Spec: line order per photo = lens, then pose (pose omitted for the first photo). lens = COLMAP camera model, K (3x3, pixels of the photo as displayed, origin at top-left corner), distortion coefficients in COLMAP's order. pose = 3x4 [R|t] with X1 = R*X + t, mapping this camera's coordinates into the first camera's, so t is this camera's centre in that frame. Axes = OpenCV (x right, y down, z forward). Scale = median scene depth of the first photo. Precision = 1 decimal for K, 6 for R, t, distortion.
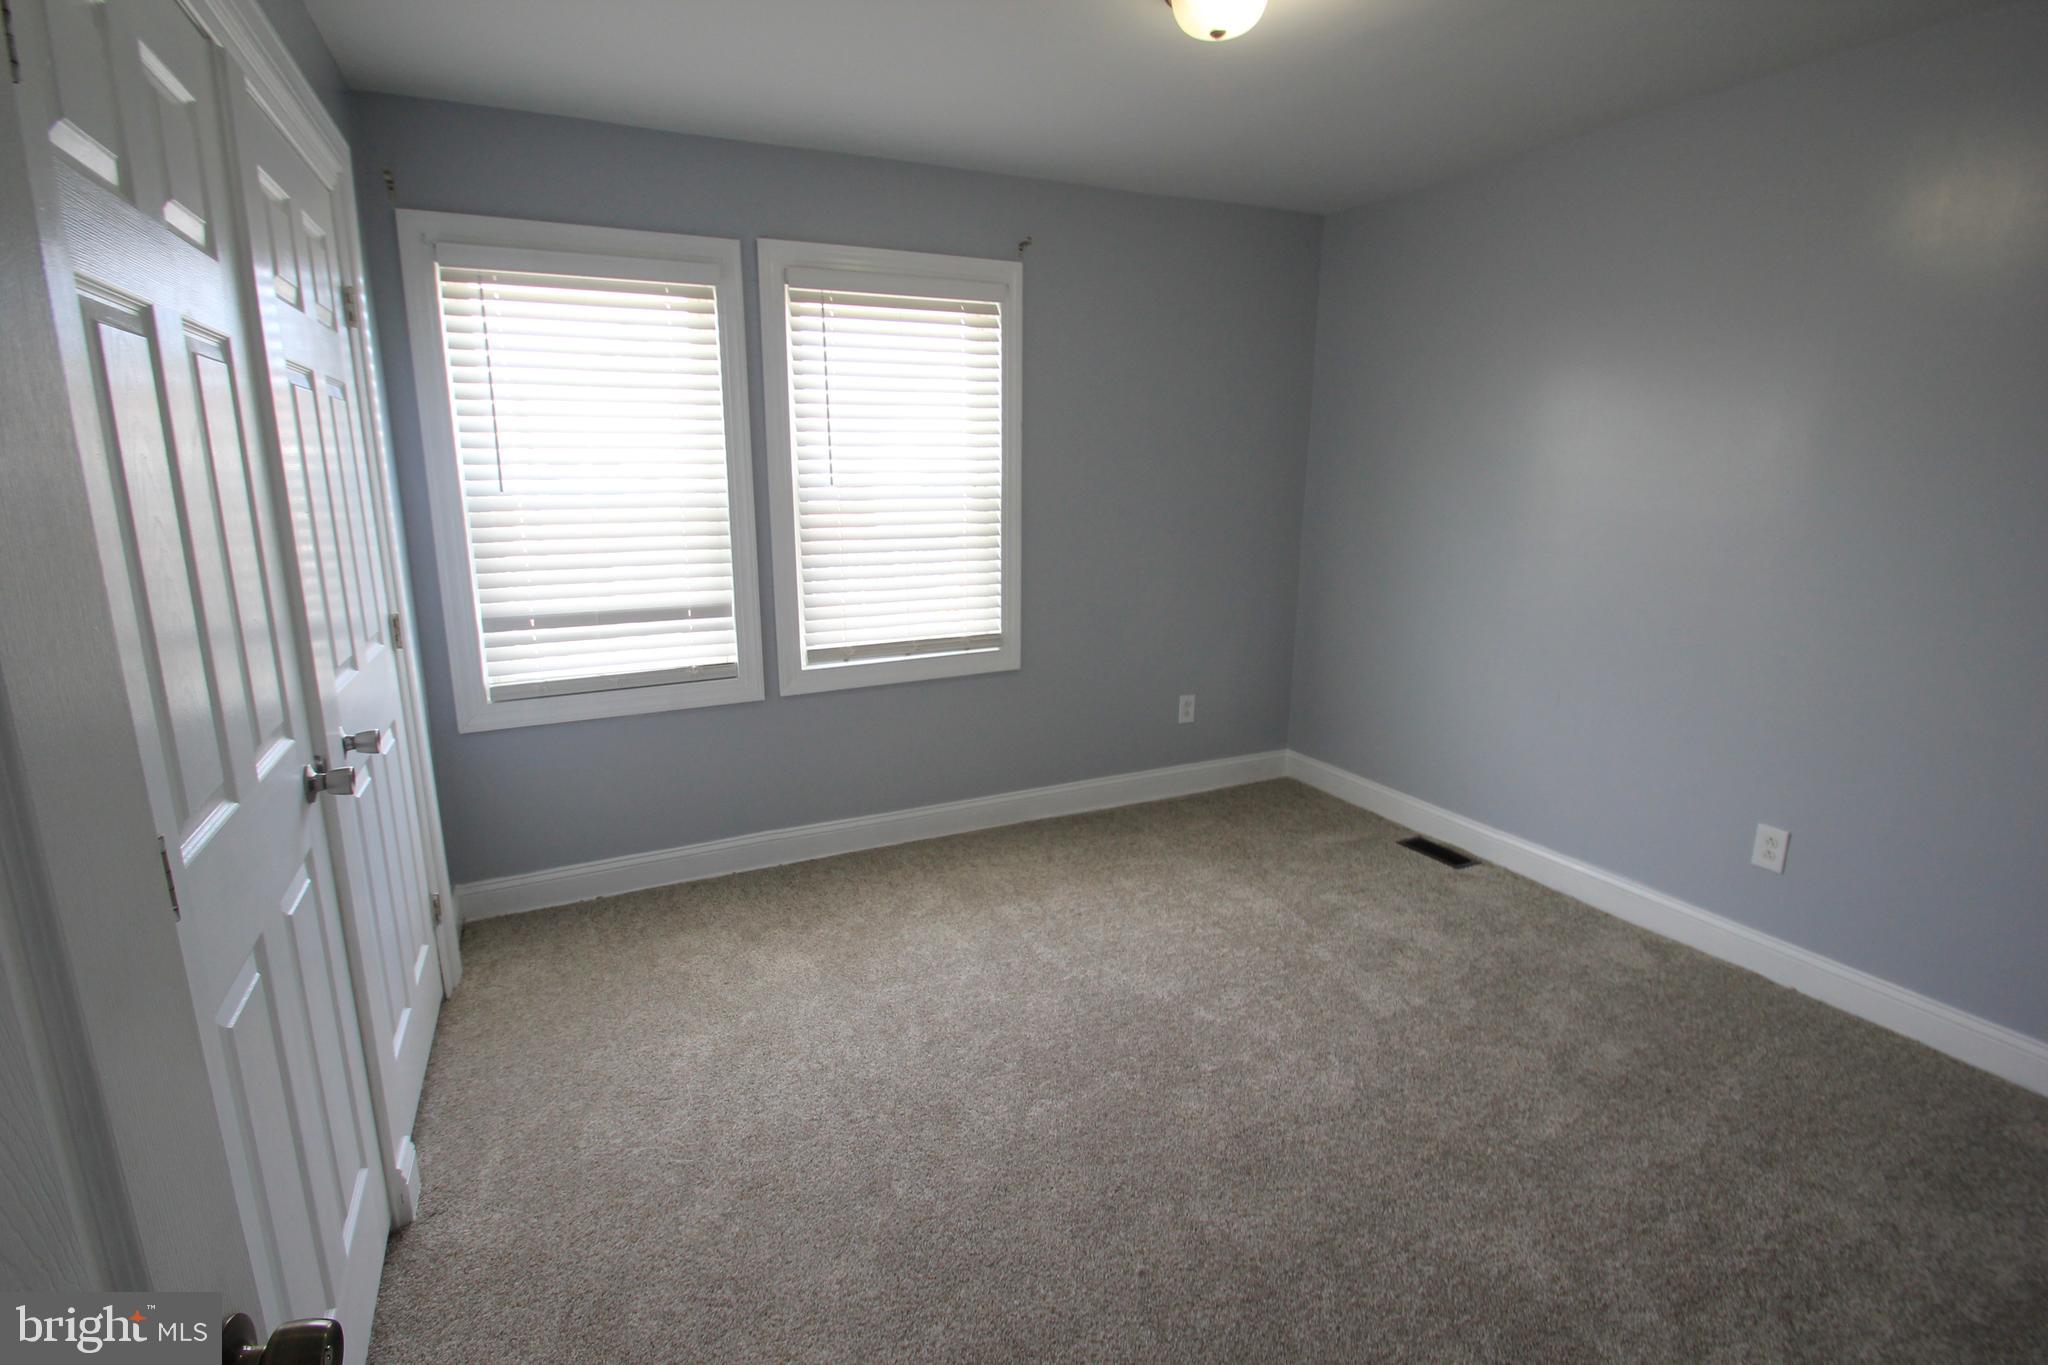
lens RADIAL K [[950.1, 0, 1001.6], [0, 950.1, 678.3], [0, 0, 1]] dist [-0.000789, -0.000031]
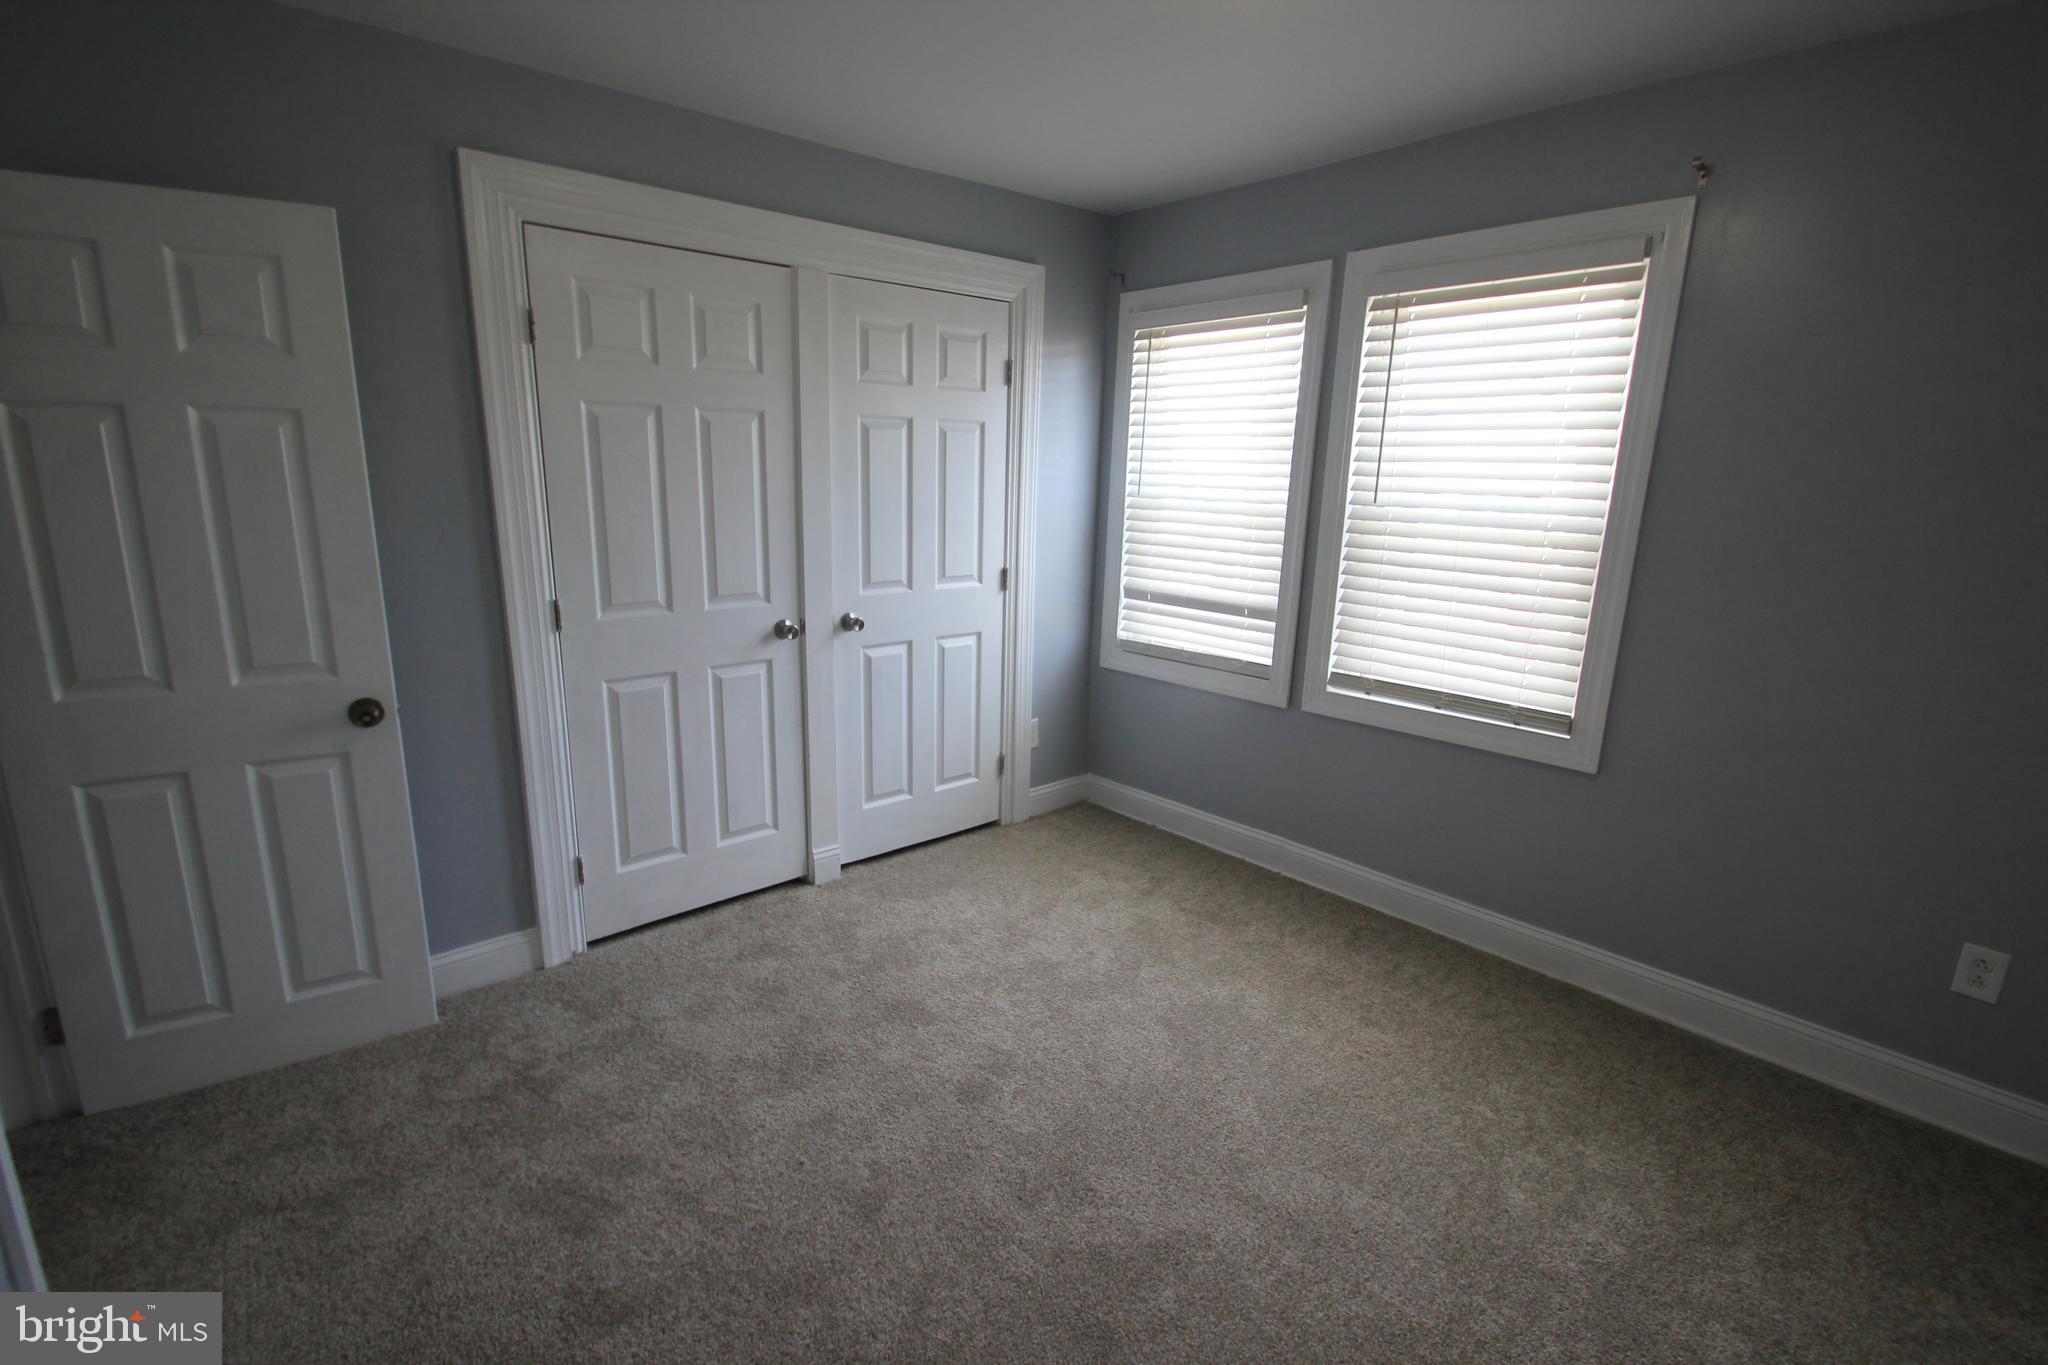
lens RADIAL K [[950.1, 0, 1006.1], [0, 950.1, 688.0], [0, 0, 1]] dist [-0.000789, -0.000031]
pose [[0.273202, 0.226704, -0.934862, 0.635687], [-0.235169, 0.958085, 0.163610, -0.097115], [0.932768, 0.175152, 0.315064, 0.401429]]
